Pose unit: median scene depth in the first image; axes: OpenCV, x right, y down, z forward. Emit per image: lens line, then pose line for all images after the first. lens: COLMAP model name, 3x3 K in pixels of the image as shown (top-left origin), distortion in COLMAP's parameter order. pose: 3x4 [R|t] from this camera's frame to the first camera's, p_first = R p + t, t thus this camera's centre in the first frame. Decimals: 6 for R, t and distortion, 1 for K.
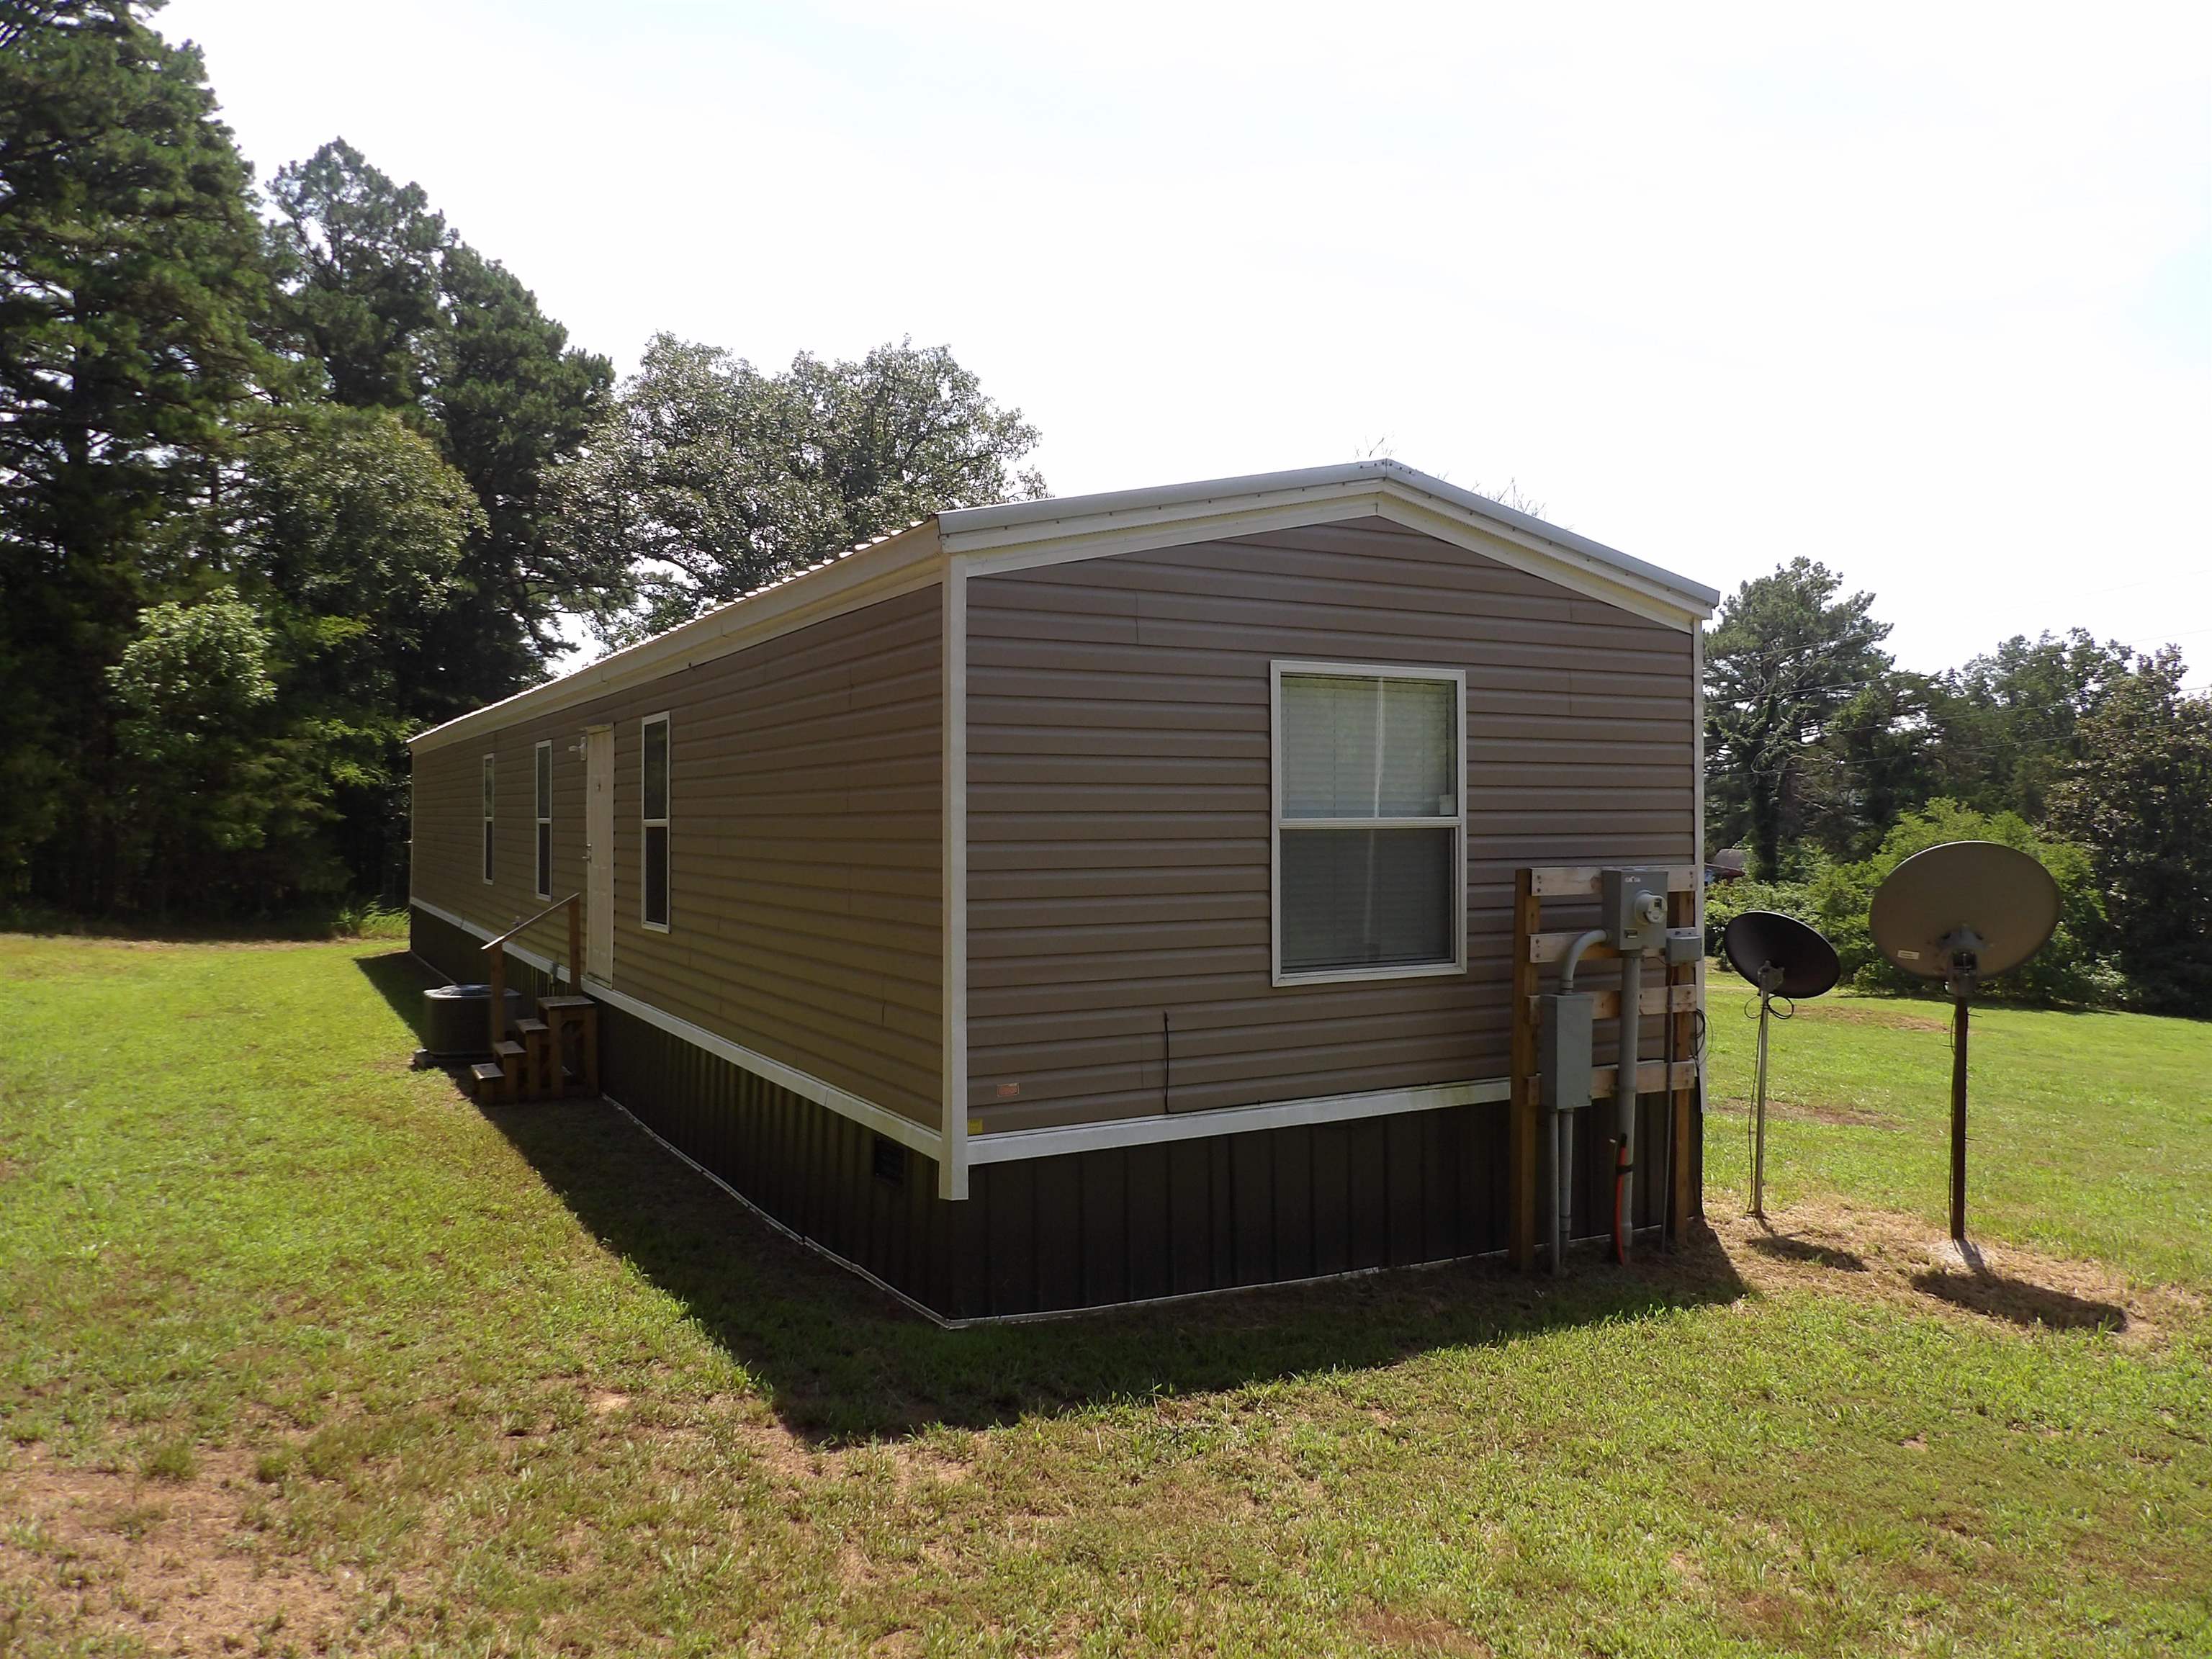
lens RADIAL K [[1588.9, 0, 1109.9], [0, 1588.9, 828.5], [0, 0, 1]] dist [-0.029926, 0.046483]
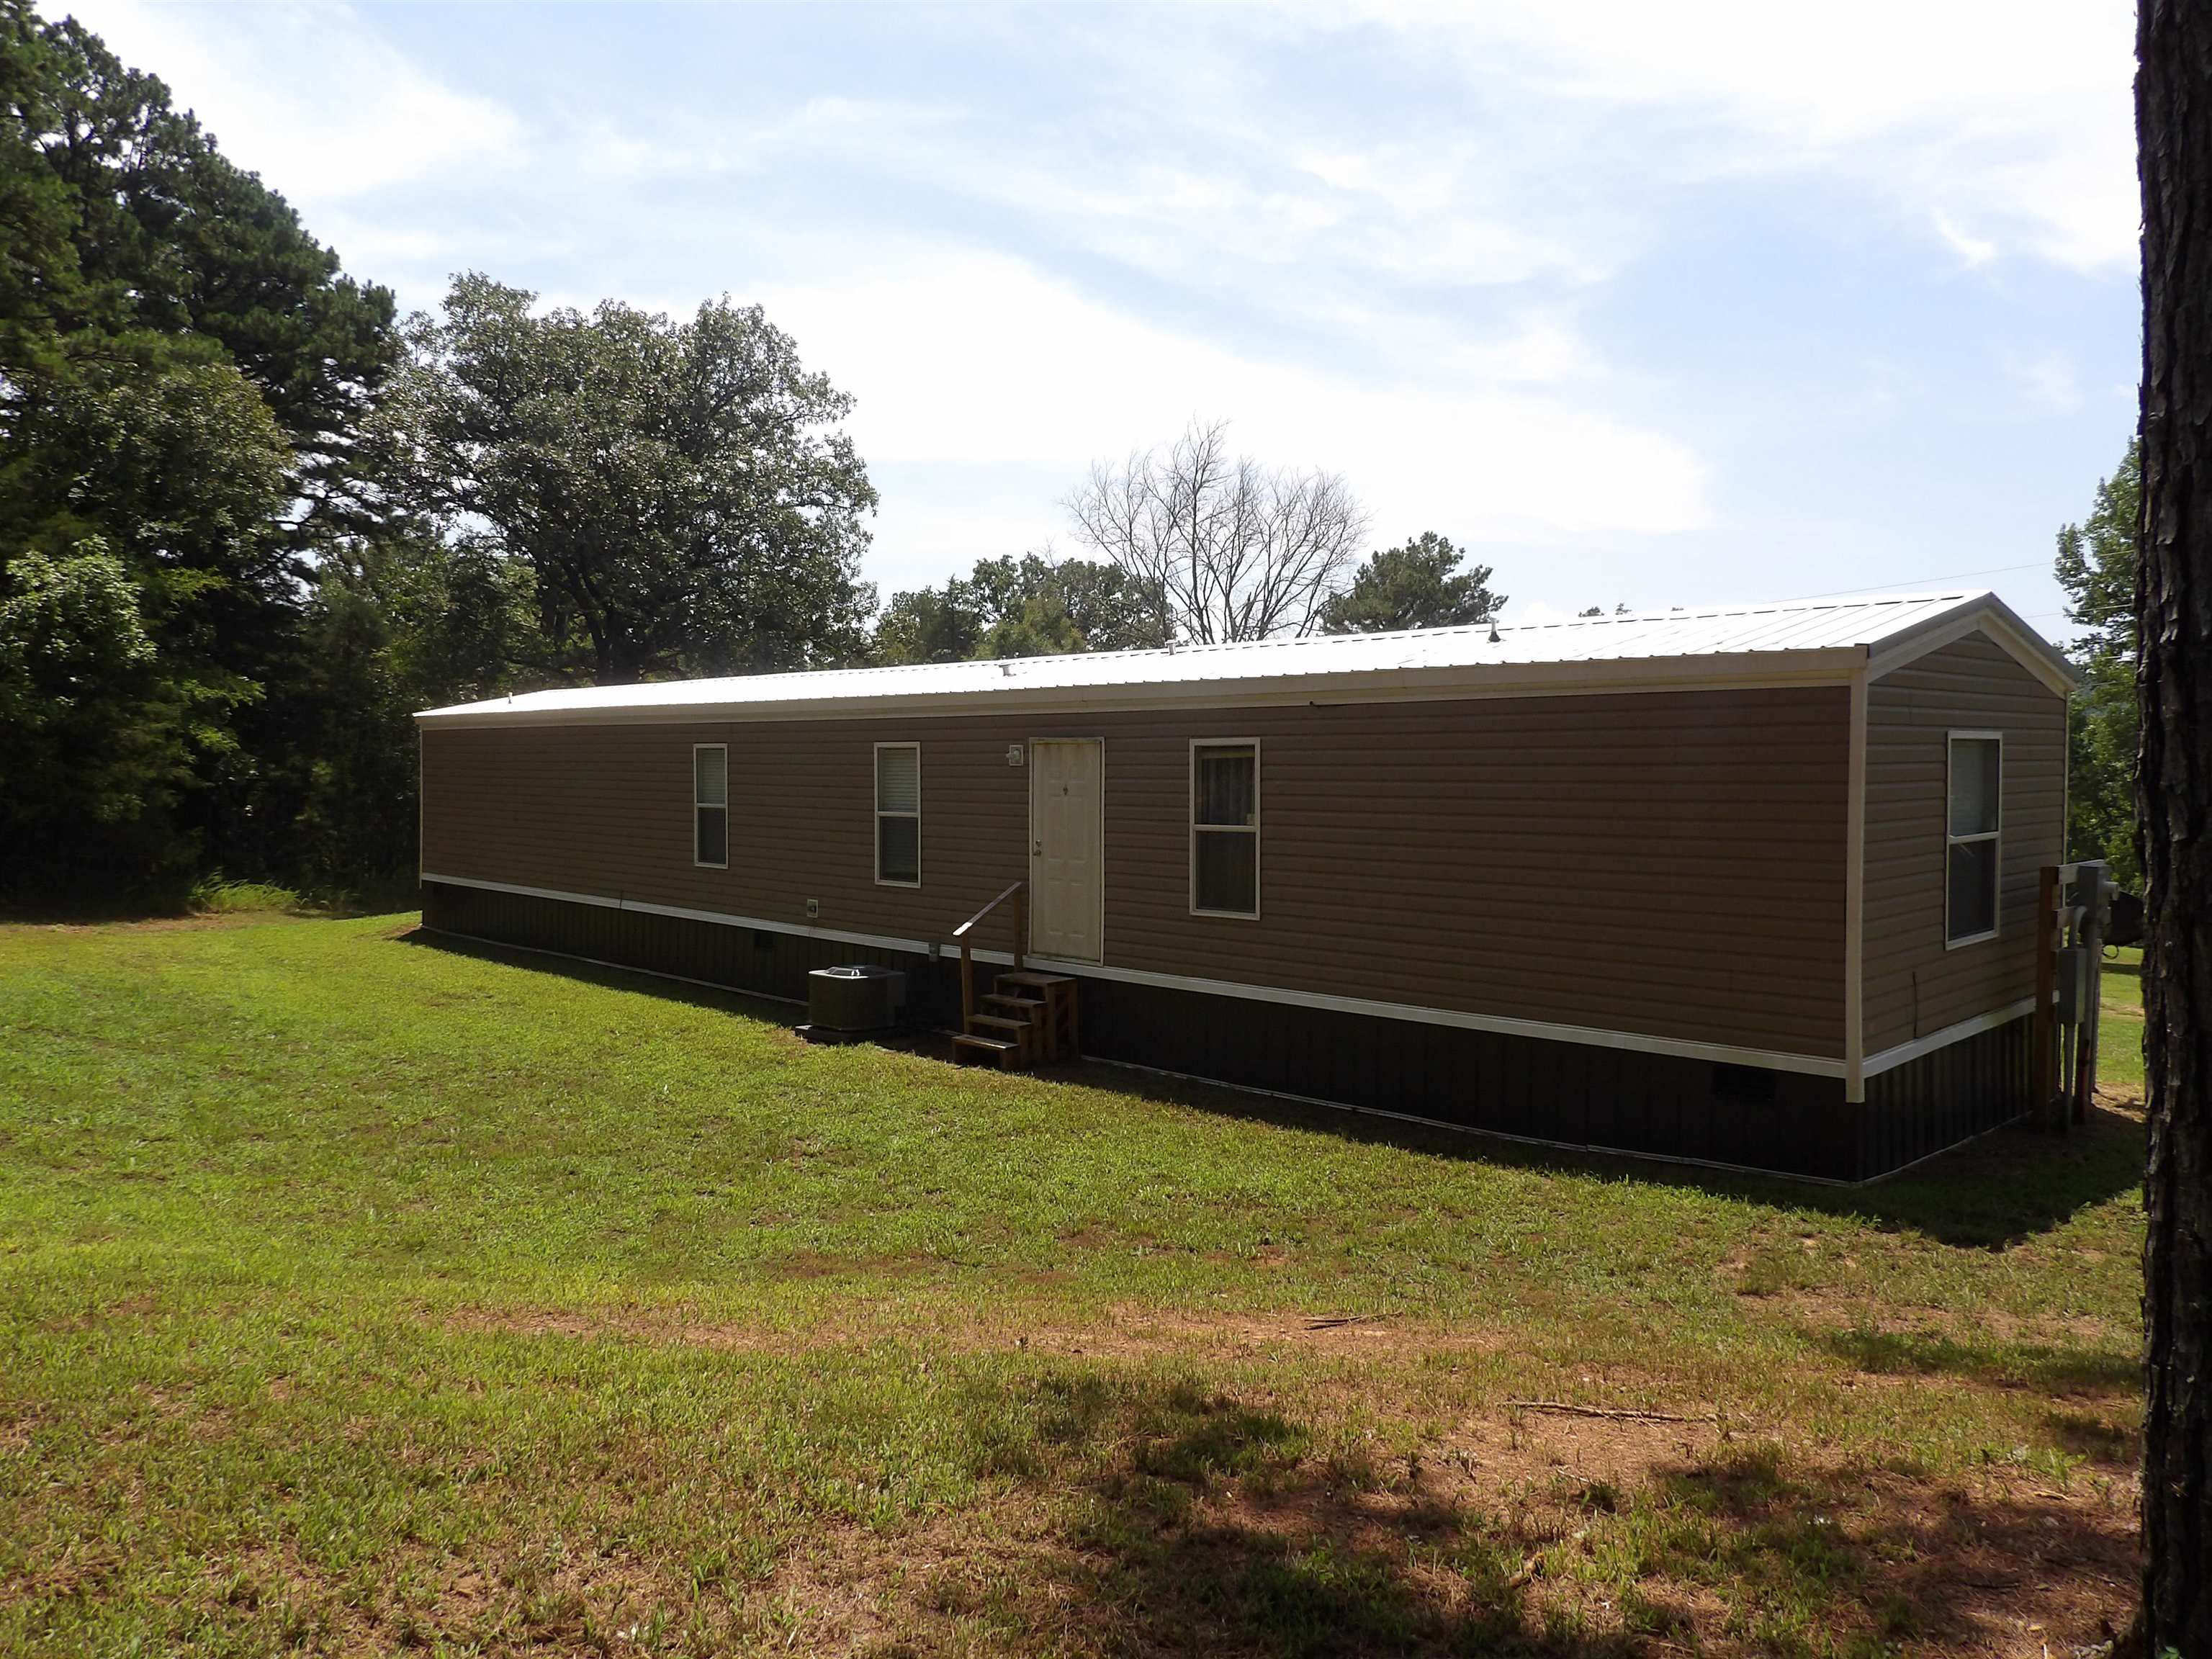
lens RADIAL K [[1588.9, 0, 1109.9], [0, 1588.9, 828.5], [0, 0, 1]] dist [-0.029926, 0.046483]
pose [[0.964065, -0.010808, 0.265447, -0.165709], [0.001302, 0.999352, 0.035964, -0.010998], [-0.265664, -0.034326, 0.963454, -0.034237]]
